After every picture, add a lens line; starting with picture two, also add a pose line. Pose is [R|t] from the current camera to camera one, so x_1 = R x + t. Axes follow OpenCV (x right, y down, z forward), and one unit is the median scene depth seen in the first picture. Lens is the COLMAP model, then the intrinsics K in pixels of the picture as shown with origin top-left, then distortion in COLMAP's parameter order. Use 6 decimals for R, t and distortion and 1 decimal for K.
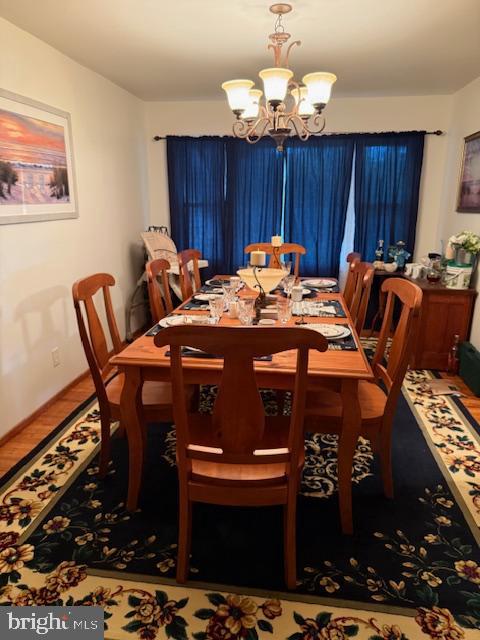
lens RADIAL K [[451.6, 0, 236.6], [0, 451.6, 319.1], [0, 0, 1]] dist [0.017693, -0.025588]
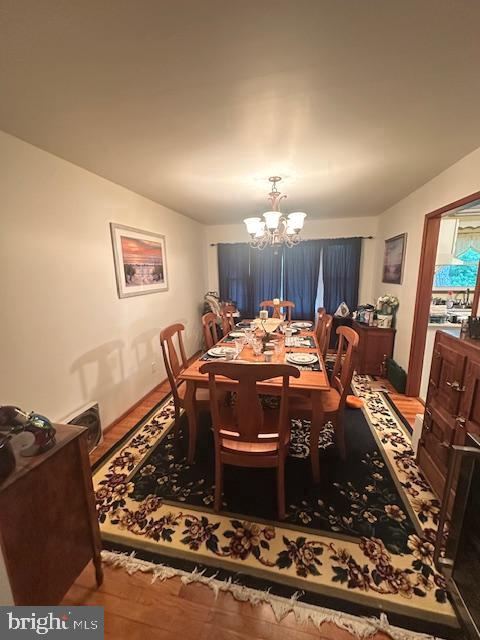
lens RADIAL K [[252.6, 0, 240.9], [0, 252.6, 318.9], [0, 0, 1]] dist [-0.003304, 0.000249]
pose [[0.997021, -0.008080, -0.076700, 0.030152], [0.002530, 0.997388, -0.072188, -0.043699], [0.077083, 0.071779, 0.994438, 0.012719]]
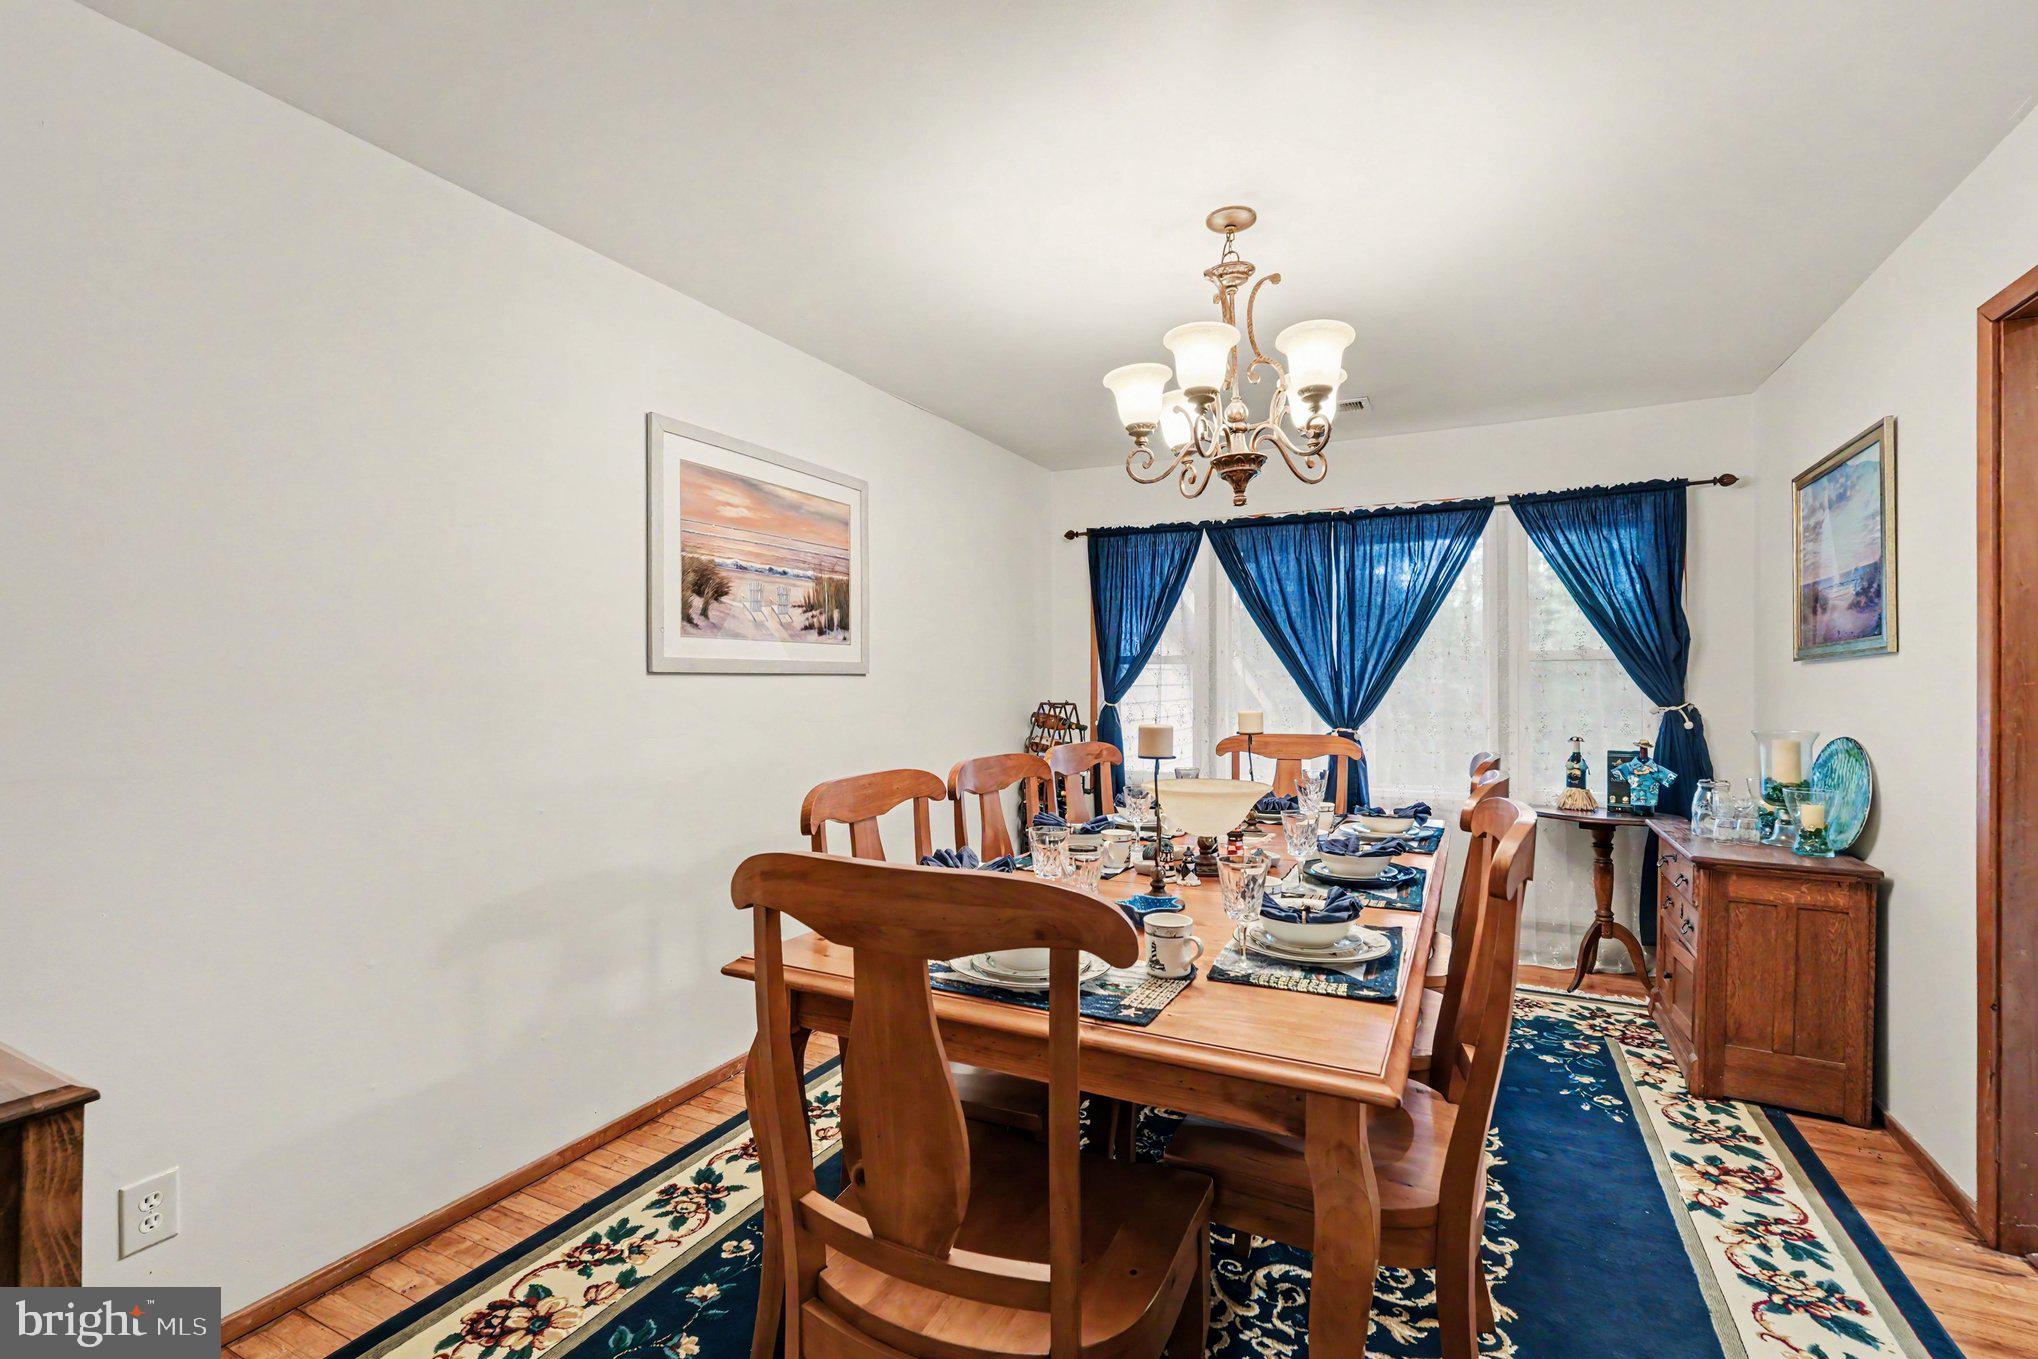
lens RADIAL K [[893.8, 0, 1020.5], [0, 893.8, 681.3], [0, 0, 1]] dist [-0.004304, 0.002756]
pose [[0.948464, -0.004485, -0.316852, 0.164976], [-0.076772, 0.966858, -0.243497, 0.015430], [0.307443, 0.255274, 0.916687, 0.191391]]
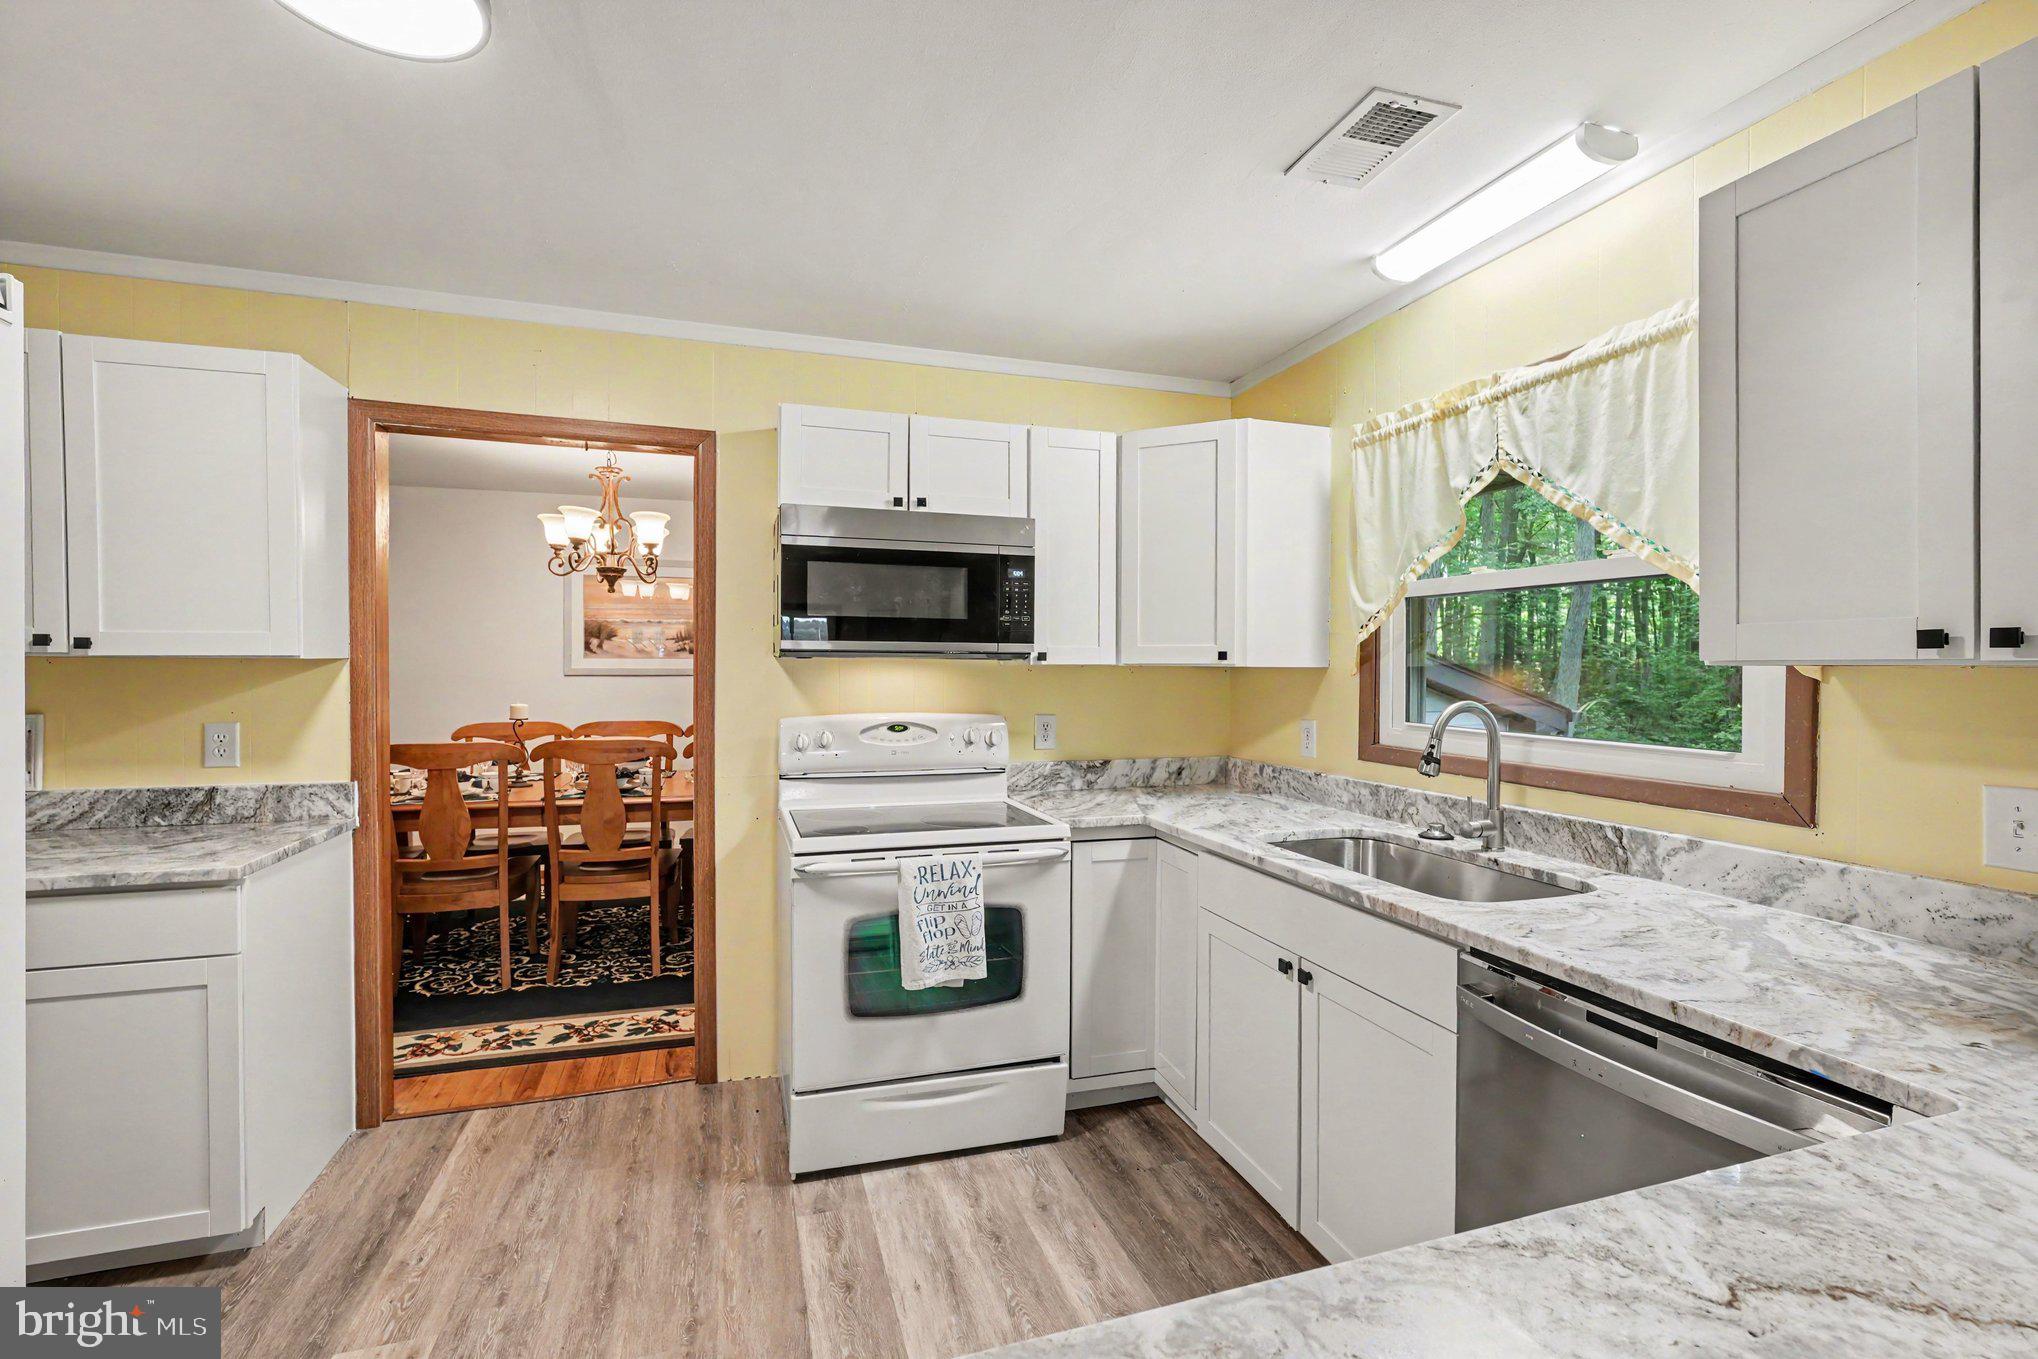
lens RADIAL K [[893.8, 0, 1018.0], [0, 893.8, 673.5], [0, 0, 1]] dist [-0.004304, 0.002756]
pose [[0.444933, 0.015162, -0.895436, 1.849756], [-0.234015, 0.967086, -0.099904, -0.238083], [0.864449, 0.253996, 0.433836, 0.949363]]
